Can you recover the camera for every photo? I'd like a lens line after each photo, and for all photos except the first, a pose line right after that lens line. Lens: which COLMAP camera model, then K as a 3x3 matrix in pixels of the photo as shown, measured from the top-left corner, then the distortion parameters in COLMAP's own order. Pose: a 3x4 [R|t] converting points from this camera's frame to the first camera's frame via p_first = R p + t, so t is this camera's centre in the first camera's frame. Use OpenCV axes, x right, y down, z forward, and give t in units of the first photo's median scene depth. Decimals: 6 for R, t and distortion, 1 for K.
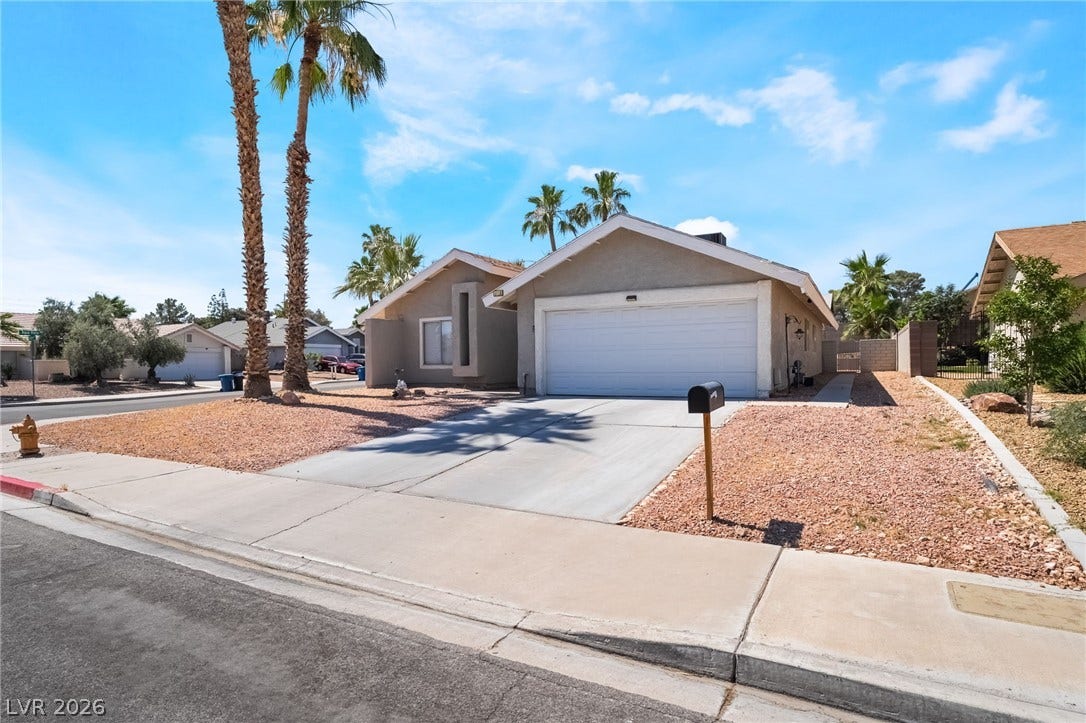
lens RADIAL K [[536.9, 0, 543.0], [0, 536.9, 361.5], [0, 0, 1]] dist [0.002321, -0.000073]
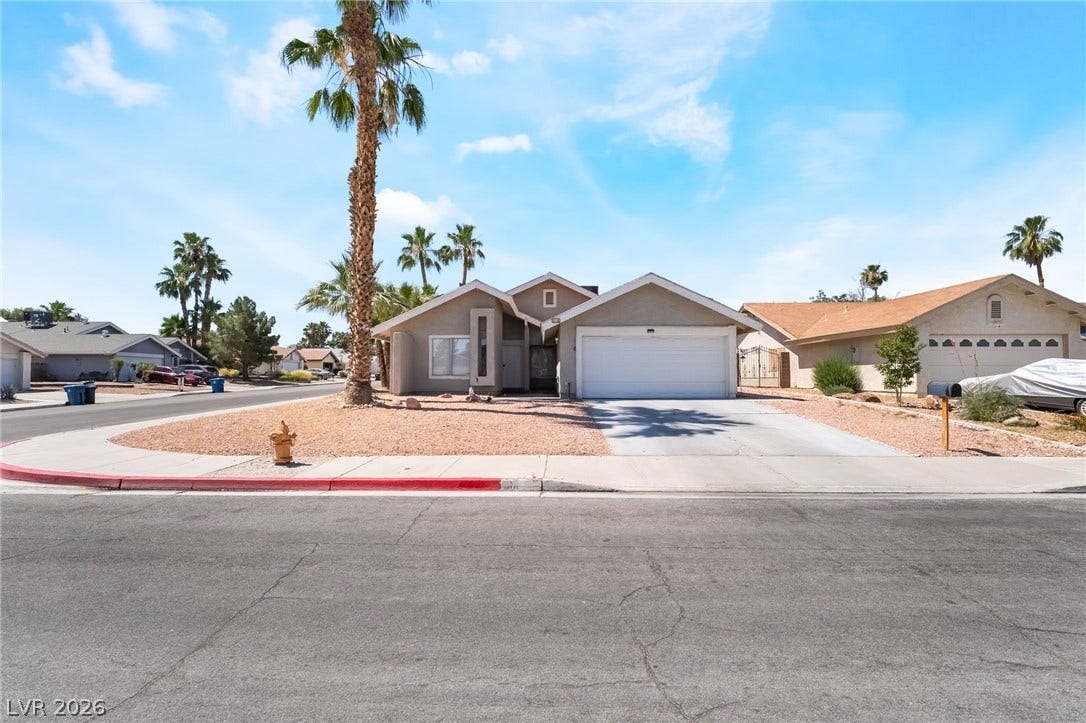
lens RADIAL K [[440.5, 0, 543.0], [0, 440.5, 361.5], [0, 0, 1]] dist [-0.001304, -0.000041]
pose [[0.893800, 0.028983, 0.447527, -0.463251], [-0.012097, 0.999105, -0.040543, 0.012199], [-0.448302, 0.030824, 0.893351, 0.052154]]
